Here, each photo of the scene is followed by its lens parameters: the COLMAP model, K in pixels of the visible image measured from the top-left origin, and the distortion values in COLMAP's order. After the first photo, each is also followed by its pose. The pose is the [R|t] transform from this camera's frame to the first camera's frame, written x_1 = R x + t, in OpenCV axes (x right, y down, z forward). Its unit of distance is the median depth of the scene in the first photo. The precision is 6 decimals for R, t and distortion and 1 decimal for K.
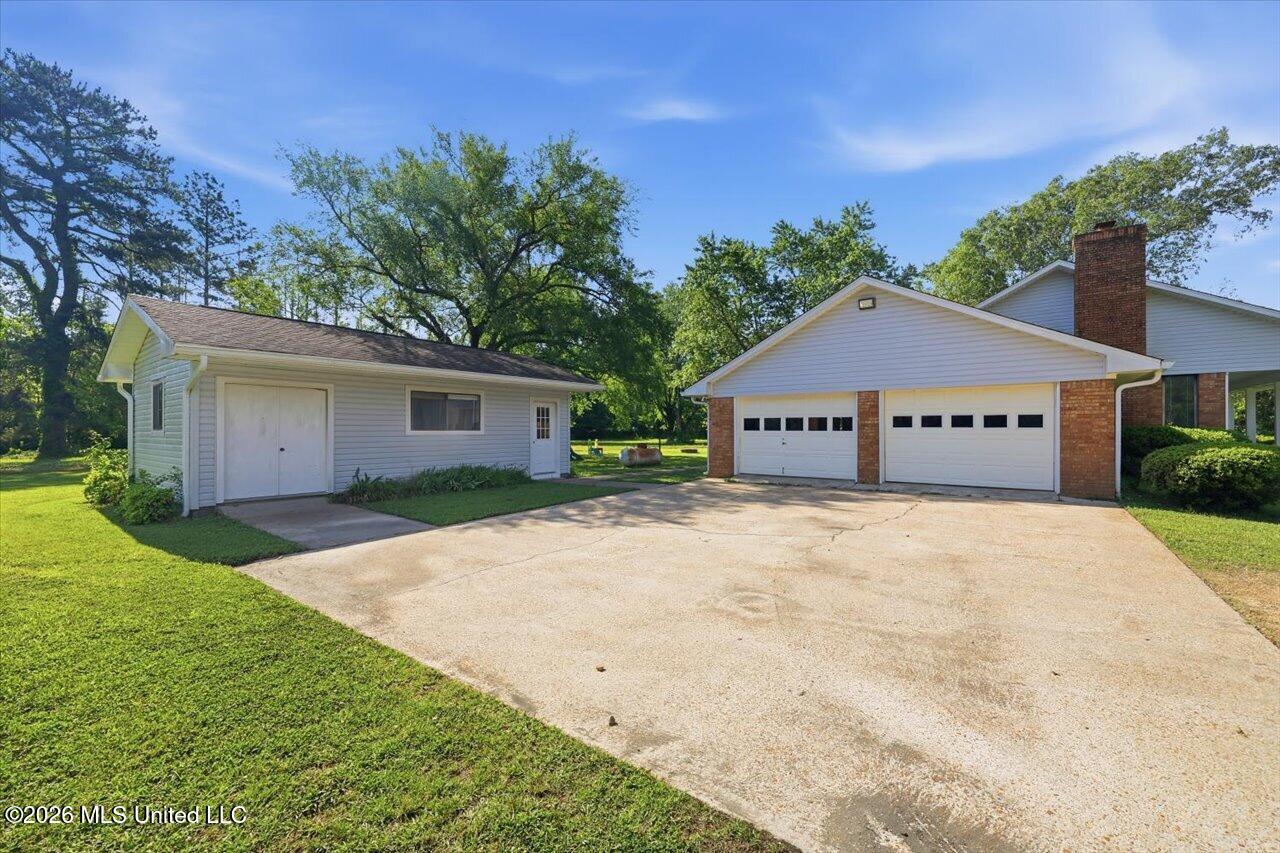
lens RADIAL K [[512.3, 0, 638.2], [0, 512.3, 430.1], [0, 0, 1]] dist [-0.000389, -0.000003]
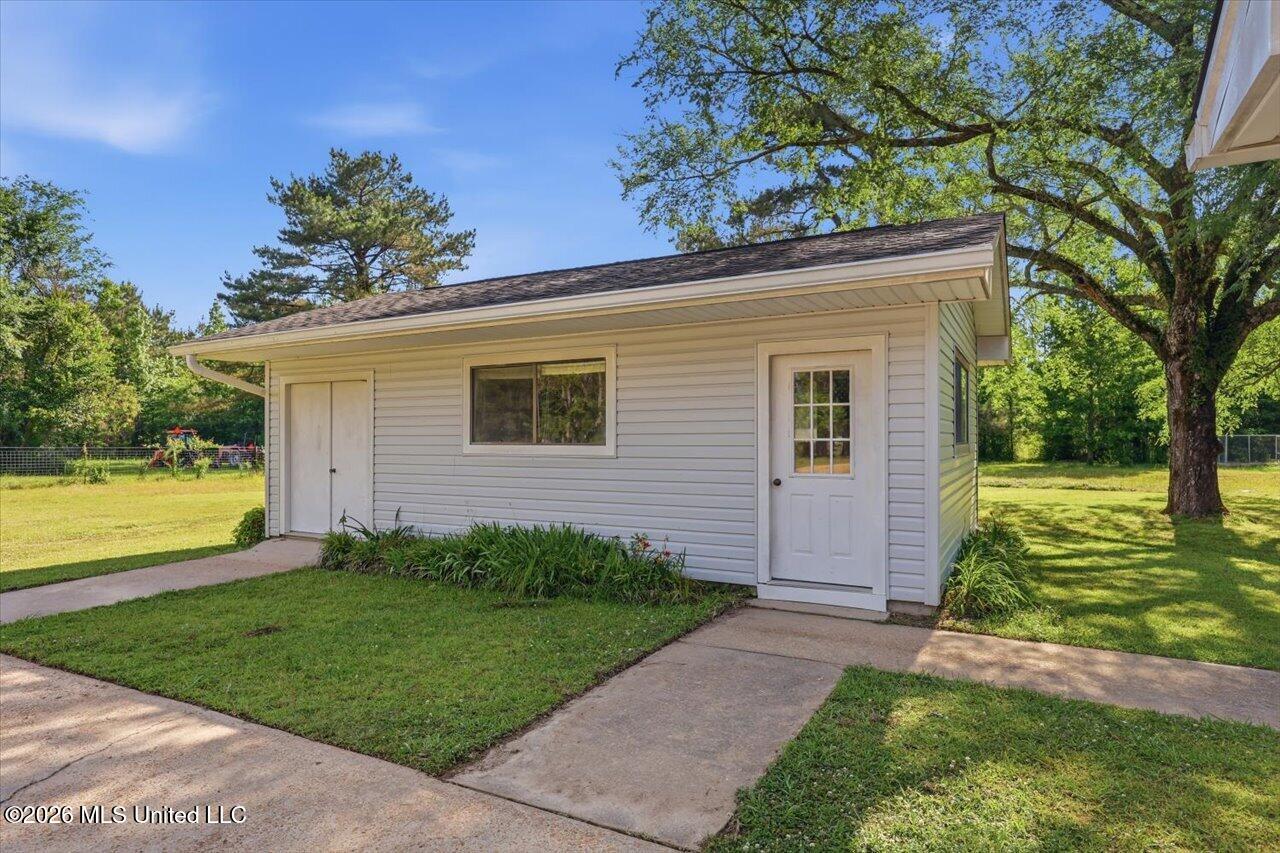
lens RADIAL K [[702.1, 0, 638.3], [0, 702.1, 433.0], [0, 0, 1]] dist [0.000570, -0.000936]
pose [[0.153569, -0.001237, -0.988137, 0.214107], [0.005718, 0.999984, -0.000363, -0.007433], [0.988121, -0.005594, 0.153574, 0.823018]]
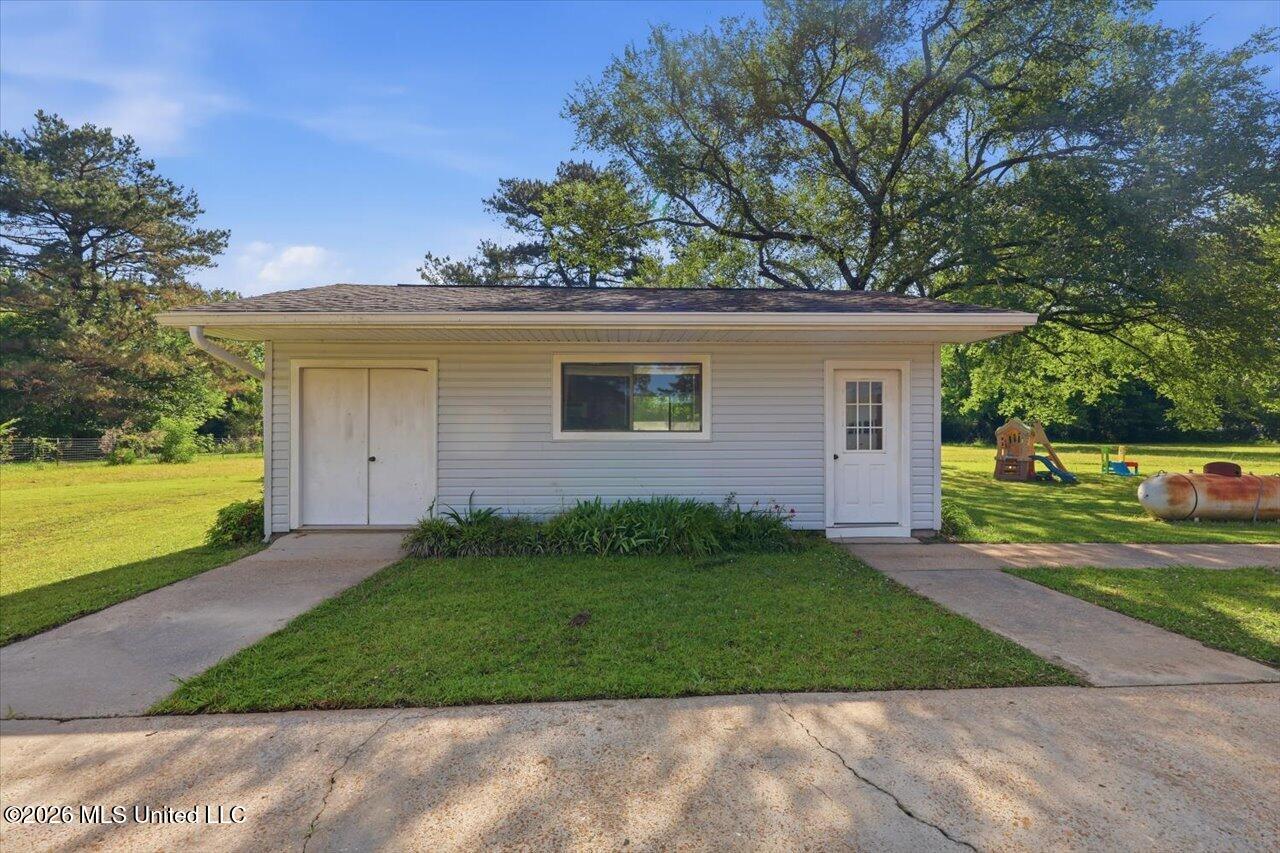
lens RADIAL K [[512.3, 0, 634.4], [0, 512.3, 428.6], [0, 0, 1]] dist [-0.000389, -0.000003]
pose [[0.626630, 0.002166, -0.779314, 0.044610], [0.000314, 0.999995, 0.003032, -0.003444], [0.779317, -0.002145, 0.626627, 0.546501]]
